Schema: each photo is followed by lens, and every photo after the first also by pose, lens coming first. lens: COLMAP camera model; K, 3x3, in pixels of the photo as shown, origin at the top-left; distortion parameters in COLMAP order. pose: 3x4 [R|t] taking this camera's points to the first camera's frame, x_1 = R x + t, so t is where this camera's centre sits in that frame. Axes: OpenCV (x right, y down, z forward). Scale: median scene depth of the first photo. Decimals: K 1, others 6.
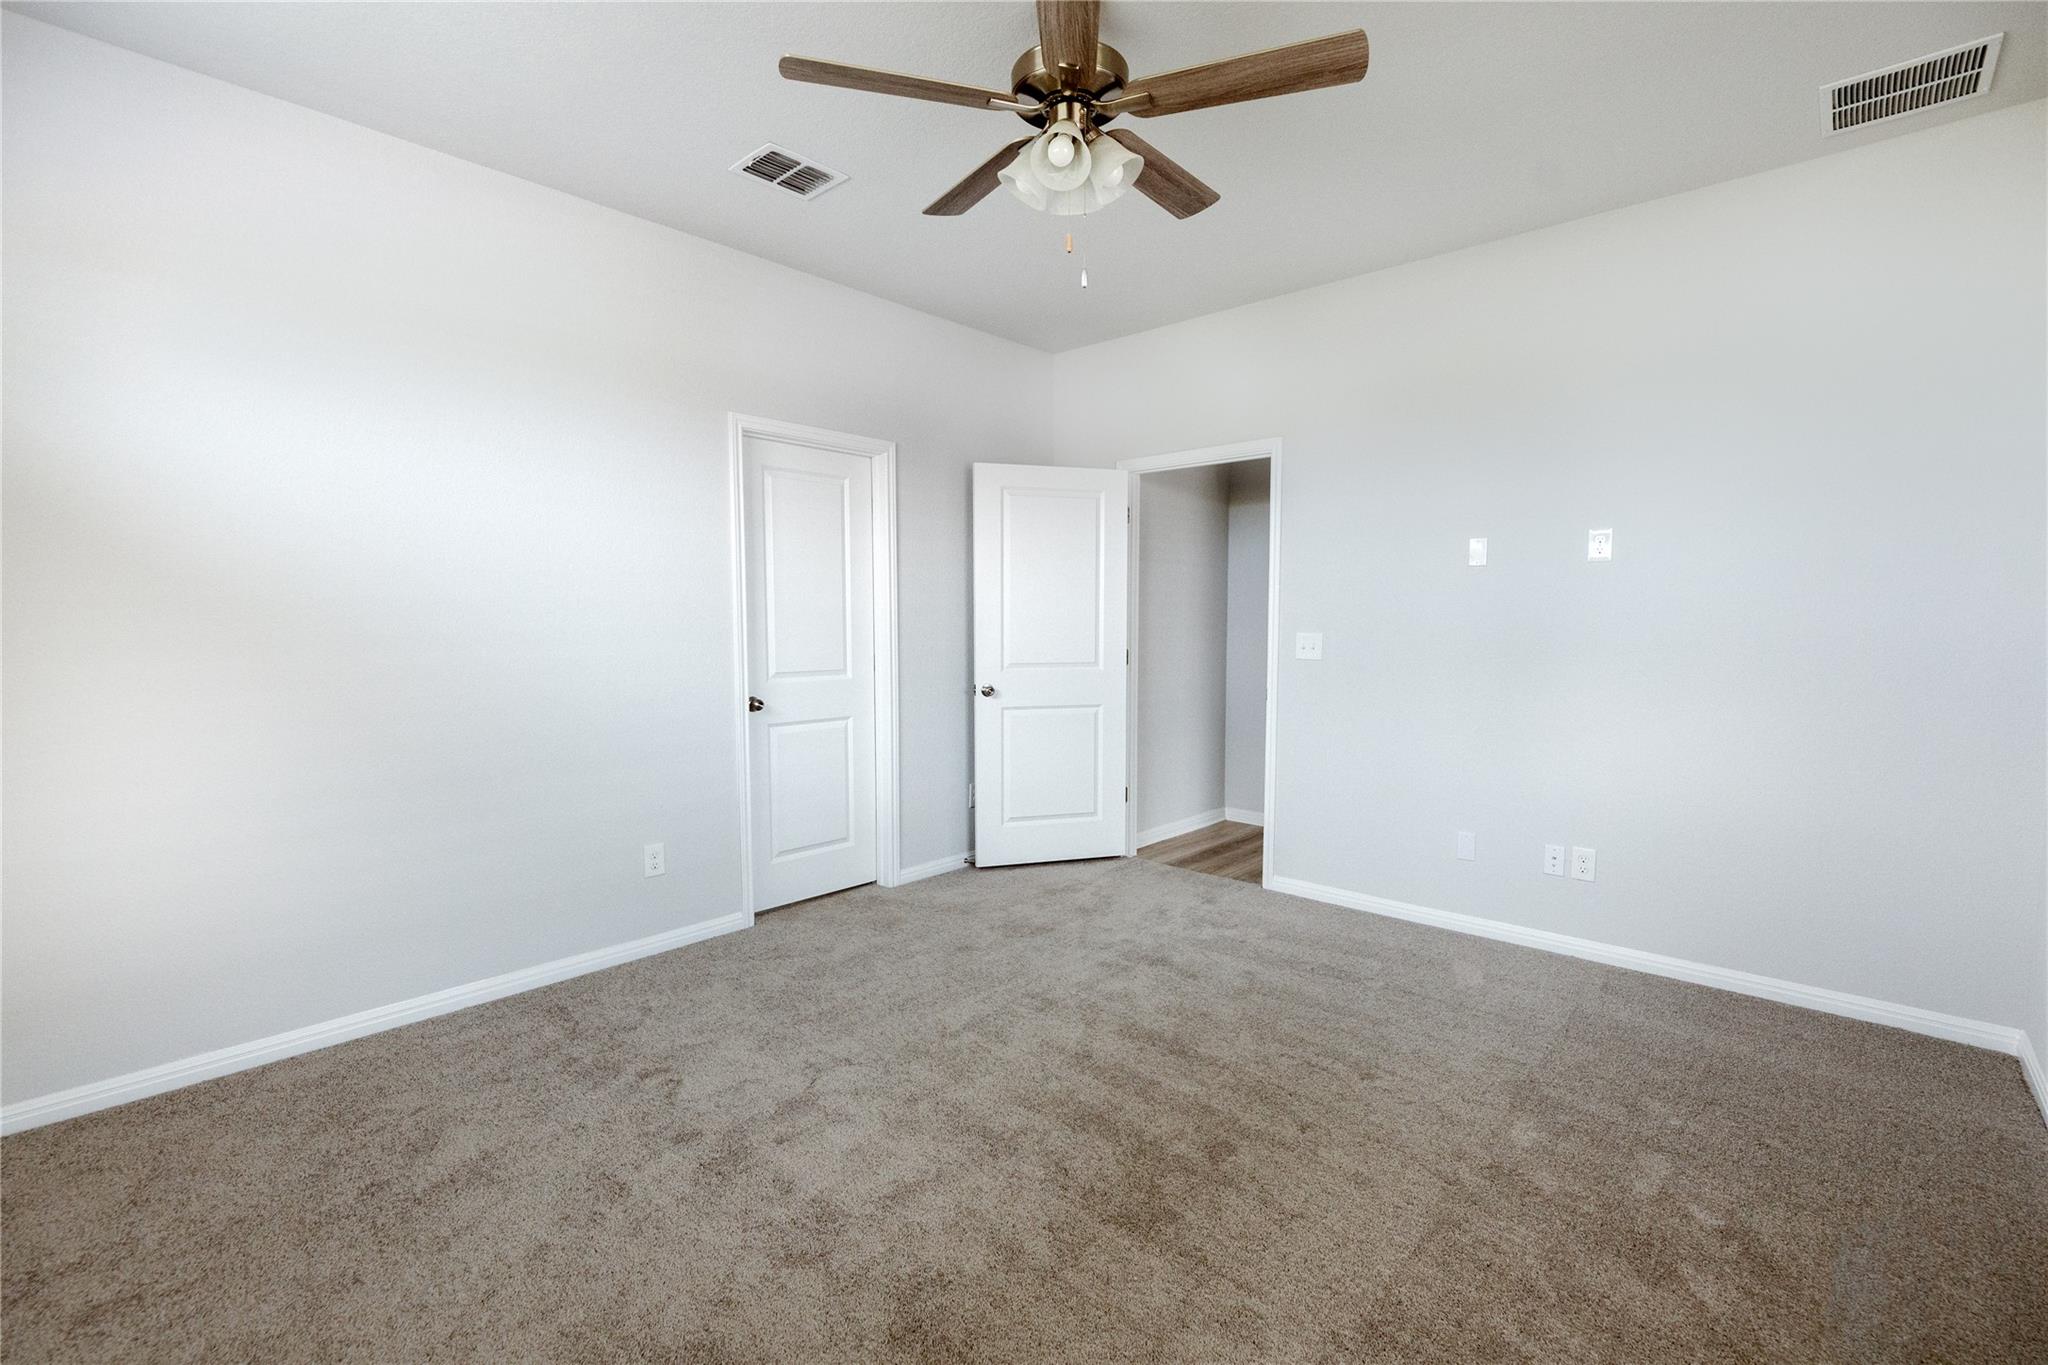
lens RADIAL K [[882.2, 0, 1024.0], [0, 882.2, 682.5], [0, 0, 1]] dist [0.000733, 0.000180]
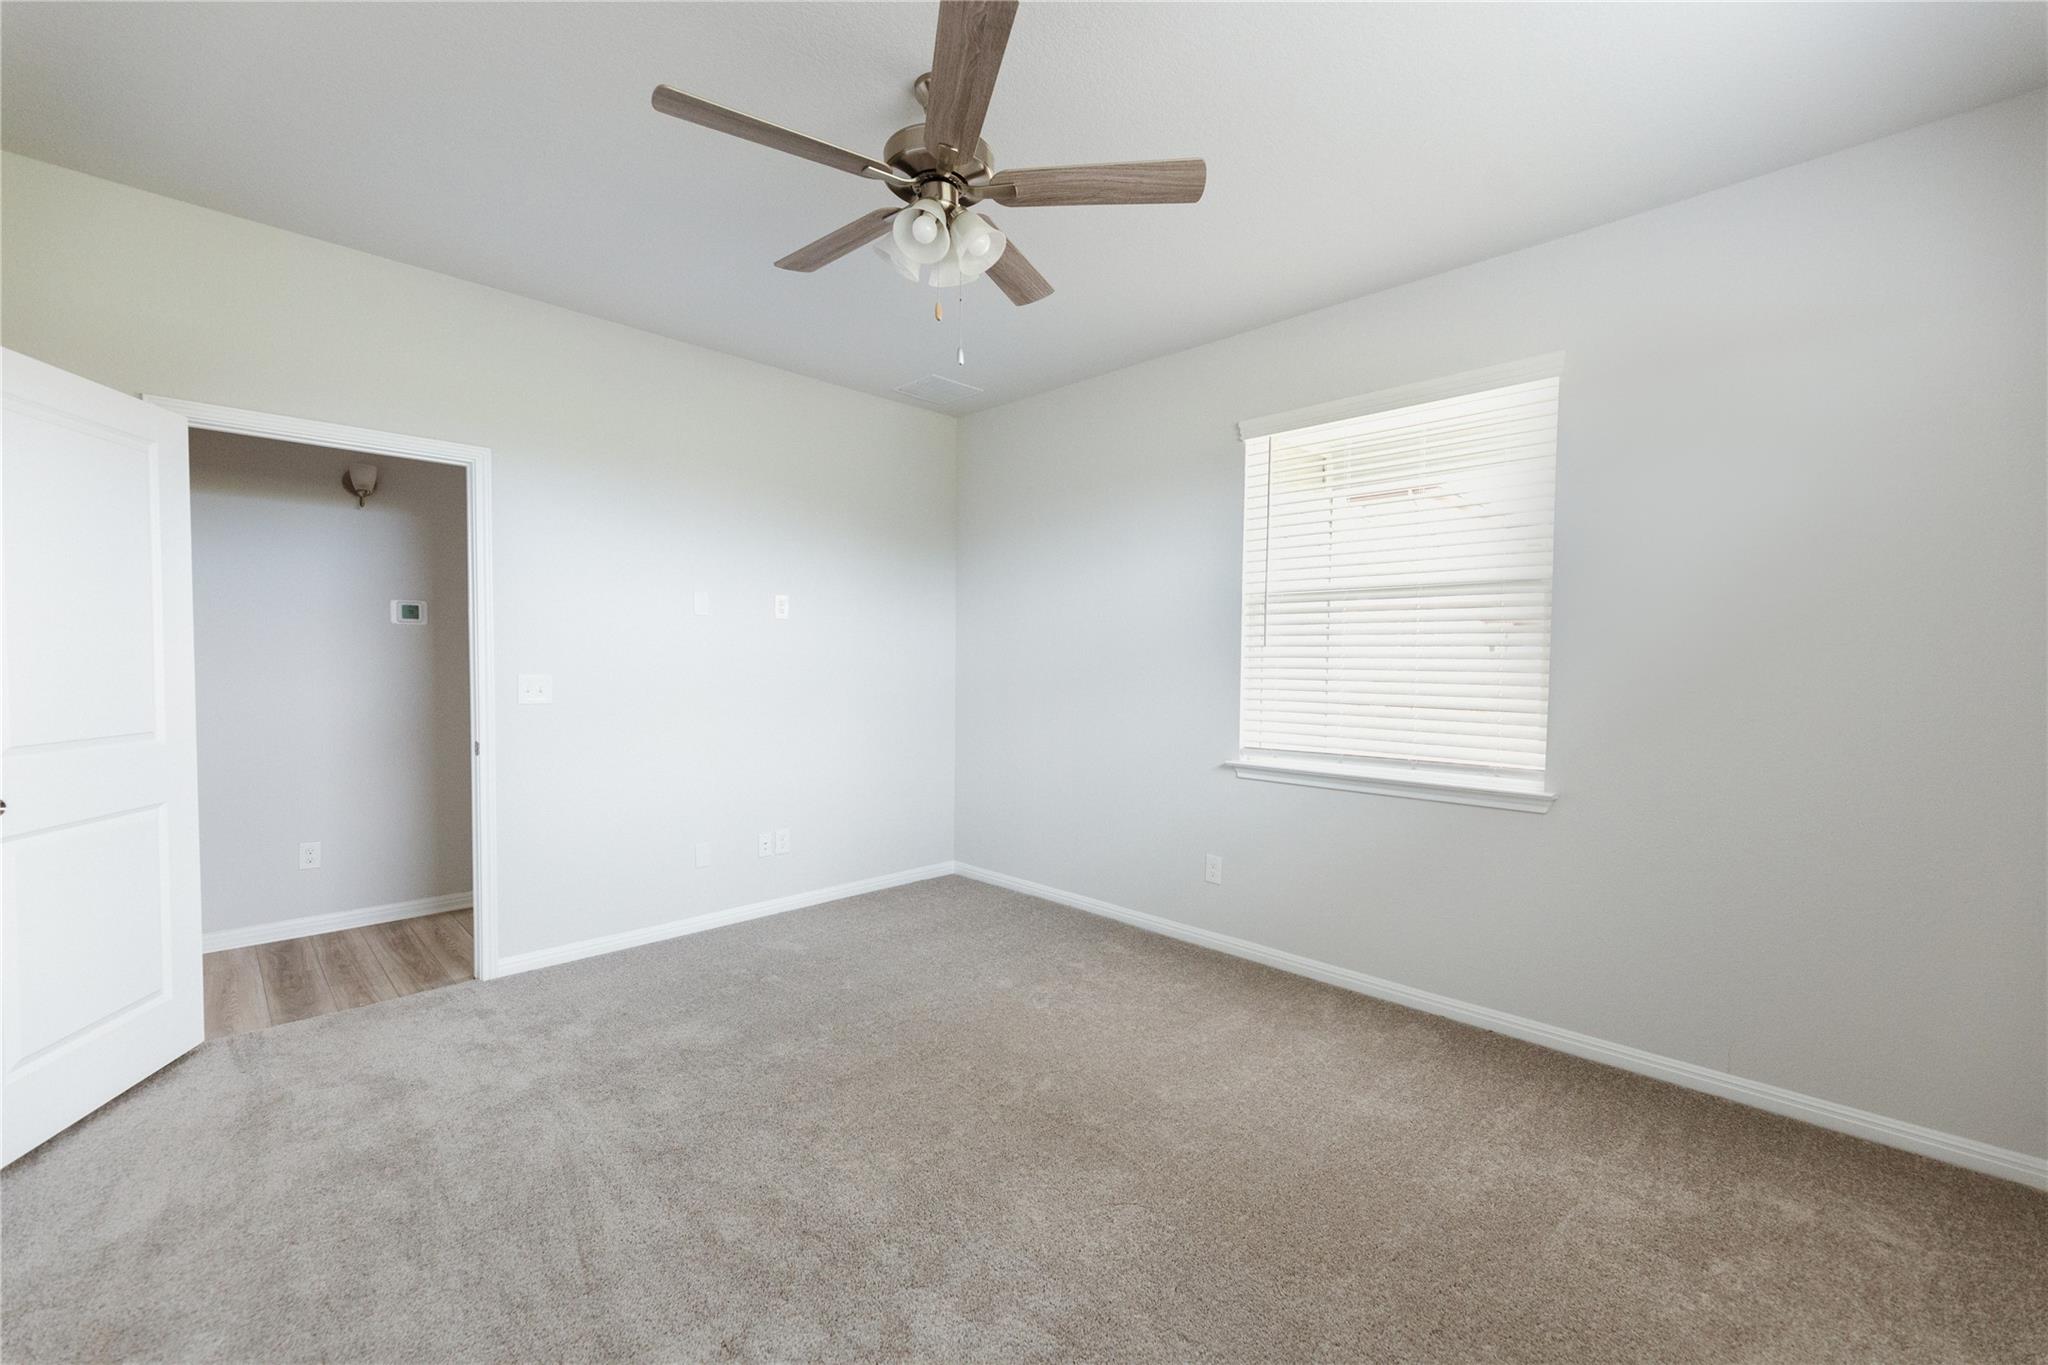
lens RADIAL K [[824.1, 0, 1019.1], [0, 824.1, 671.9], [0, 0, 1]] dist [-0.002110, -0.000071]
pose [[0.048671, -0.010589, 0.998759, -0.547473], [0.061711, 0.998065, 0.007574, -0.036784], [-0.996907, 0.061265, 0.049231, 0.509667]]
